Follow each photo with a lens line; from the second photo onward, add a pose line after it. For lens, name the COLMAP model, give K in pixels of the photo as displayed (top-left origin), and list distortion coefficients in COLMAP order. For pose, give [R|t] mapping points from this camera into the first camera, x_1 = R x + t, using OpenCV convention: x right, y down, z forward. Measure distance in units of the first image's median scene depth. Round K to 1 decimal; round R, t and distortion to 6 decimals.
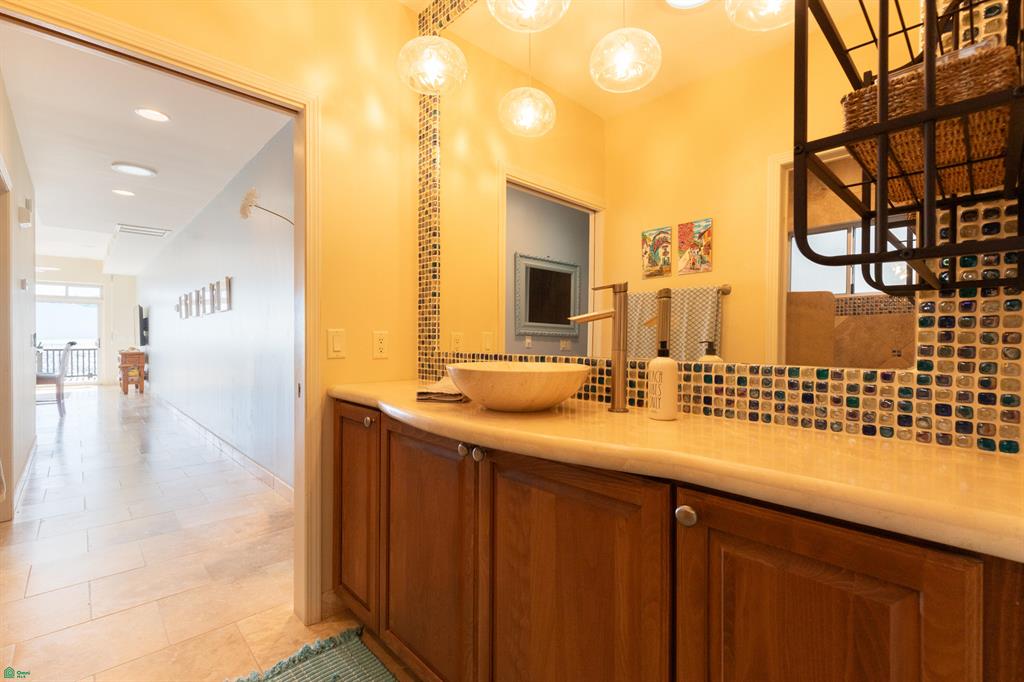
lens RADIAL K [[461.0, 0, 524.5], [0, 461.0, 339.7], [0, 0, 1]] dist [-0.003207, -0.000331]
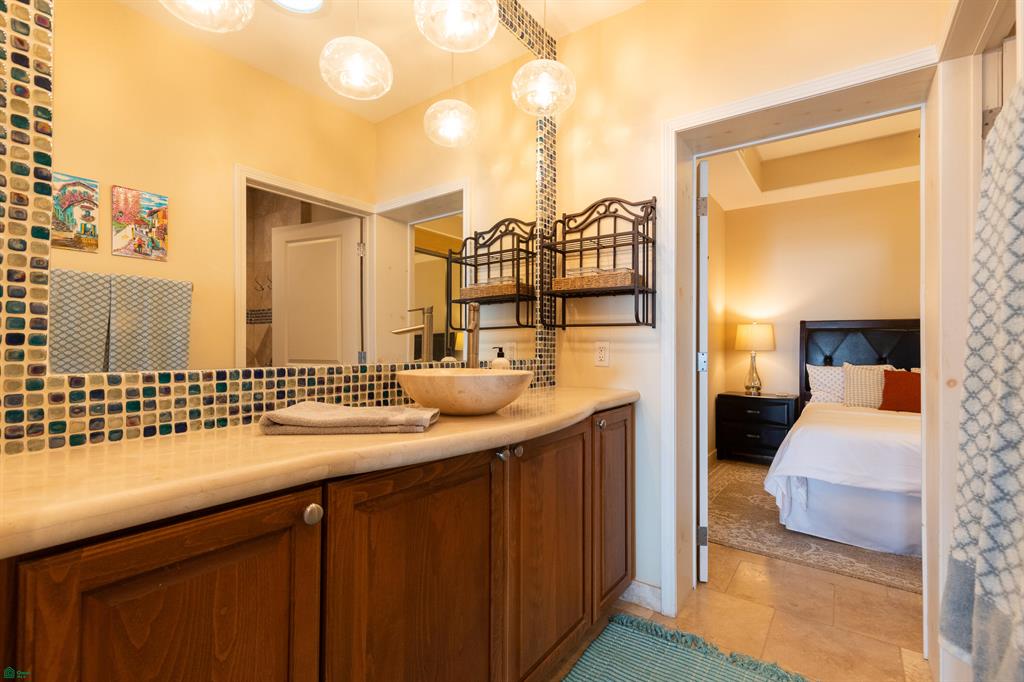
lens RADIAL K [[461.7, 0, 512.0], [0, 461.7, 341.0], [0, 0, 1]] dist [-0.002320, -0.000600]
pose [[-0.175818, 0.003374, 0.984417, -0.554901], [-0.007386, 0.999961, -0.004746, -0.005172], [-0.984395, -0.008106, -0.175786, 0.563334]]
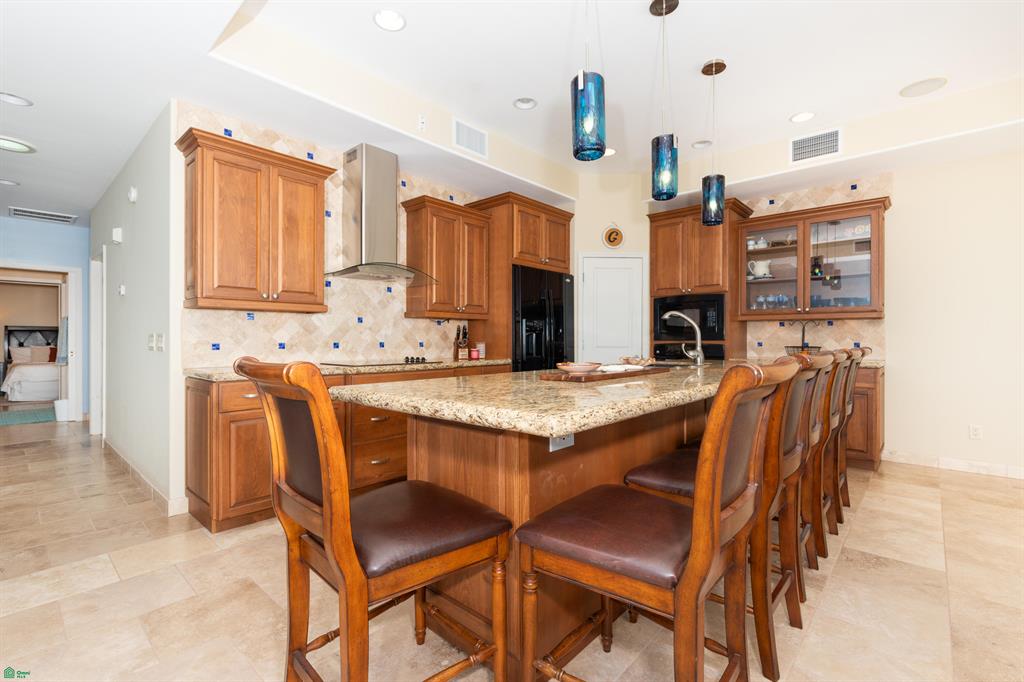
lens RADIAL K [[461.7, 0, 512.0], [0, 461.7, 341.0], [0, 0, 1]] dist [-0.002320, -0.000600]
pose [[-0.998285, -0.005669, -0.058261, -1.016285], [-0.005503, 0.999980, -0.003016, -0.001838], [0.058277, -0.002690, -0.998297, 1.070987]]
